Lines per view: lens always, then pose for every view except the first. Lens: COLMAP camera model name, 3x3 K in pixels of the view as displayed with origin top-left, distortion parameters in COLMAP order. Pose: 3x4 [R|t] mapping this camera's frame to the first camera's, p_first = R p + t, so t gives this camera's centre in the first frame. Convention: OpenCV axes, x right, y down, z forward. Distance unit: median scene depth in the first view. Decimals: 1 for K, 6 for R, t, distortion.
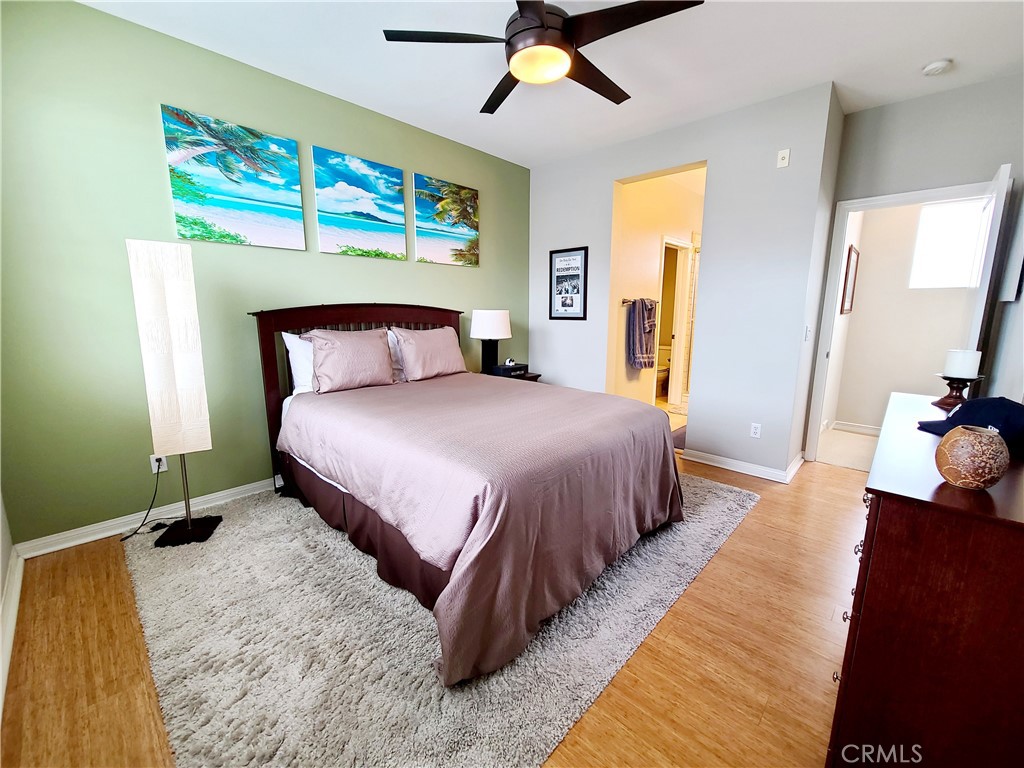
lens RADIAL K [[415.7, 0, 513.0], [0, 415.7, 381.8], [0, 0, 1]] dist [-0.004267, -0.000560]
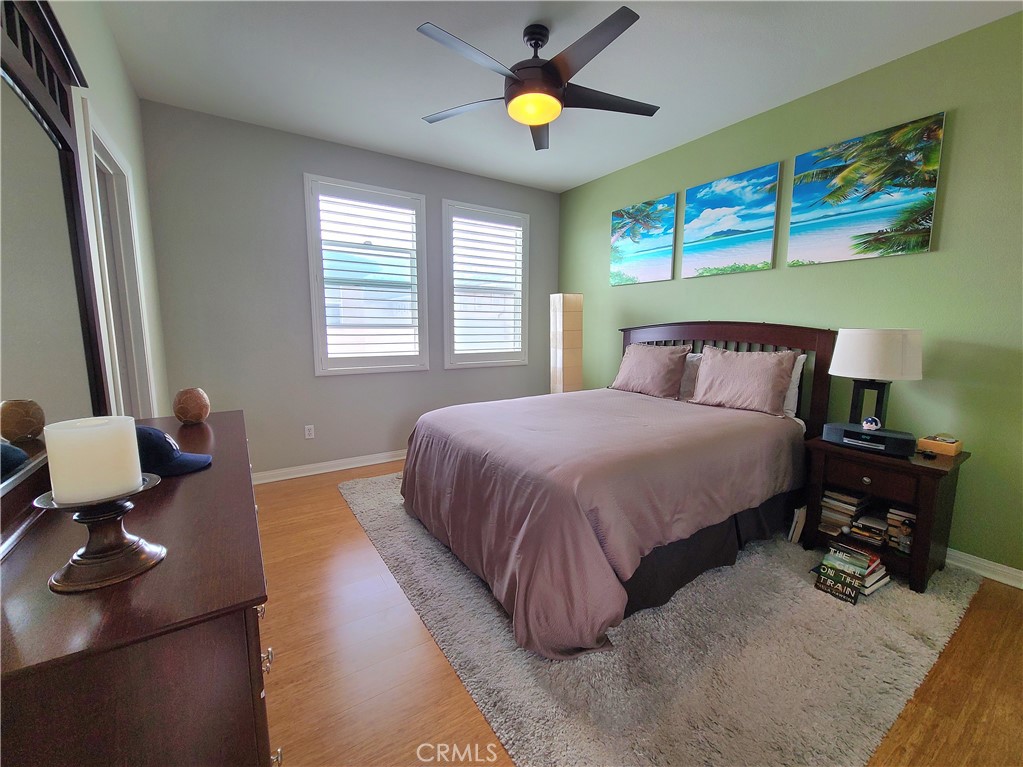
lens RADIAL K [[415.3, 0, 520.6], [0, 415.3, 382.6], [0, 0, 1]] dist [-0.004267, -0.000560]
pose [[-0.209873, 0.123469, -0.969901, 0.698464], [-0.173357, 0.971578, 0.161194, -0.121477], [0.962237, 0.201969, -0.182504, 0.734758]]
